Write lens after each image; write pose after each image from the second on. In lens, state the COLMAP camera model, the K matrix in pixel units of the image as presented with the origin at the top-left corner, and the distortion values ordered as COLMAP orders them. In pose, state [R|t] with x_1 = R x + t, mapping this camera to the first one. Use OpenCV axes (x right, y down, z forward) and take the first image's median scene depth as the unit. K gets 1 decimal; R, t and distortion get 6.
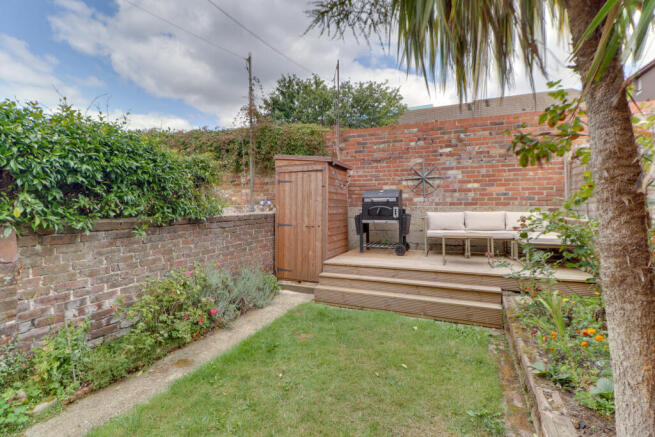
lens RADIAL K [[298.3, 0, 332.4], [0, 298.3, 201.8], [0, 0, 1]] dist [0.001972, -0.000338]
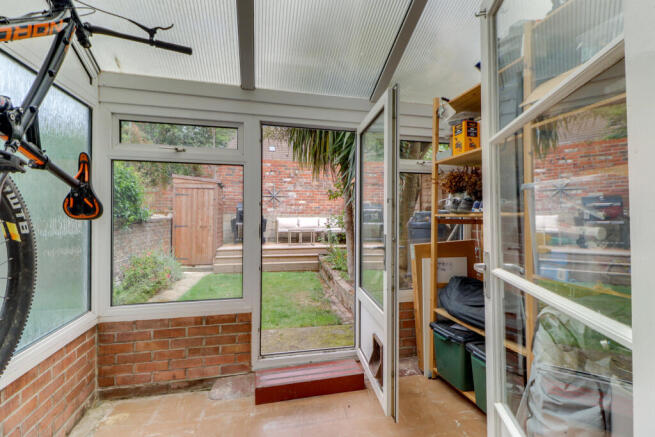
lens RADIAL K [[307.7, 0, 331.0], [0, 307.7, 212.2], [0, 0, 1]] dist [0.000627, -0.000076]
pose [[0.829353, 0.016653, 0.558477, -0.378506], [-0.017309, 0.999842, -0.004110, 0.006690], [-0.558457, -0.006258, 0.829510, -0.553985]]
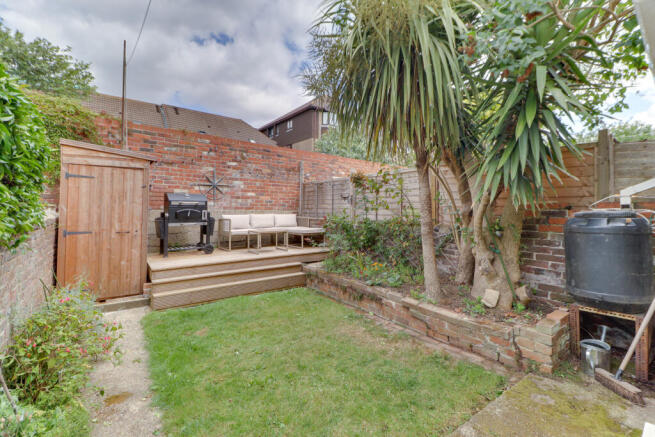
lens RADIAL K [[298.3, 0, 332.4], [0, 298.3, 201.8], [0, 0, 1]] dist [0.001972, -0.000338]
pose [[0.494008, 0.031669, 0.868880, -0.504880], [-0.021431, 0.999476, -0.024244, 0.002855], [-0.869193, -0.006644, 0.494428, 0.047231]]
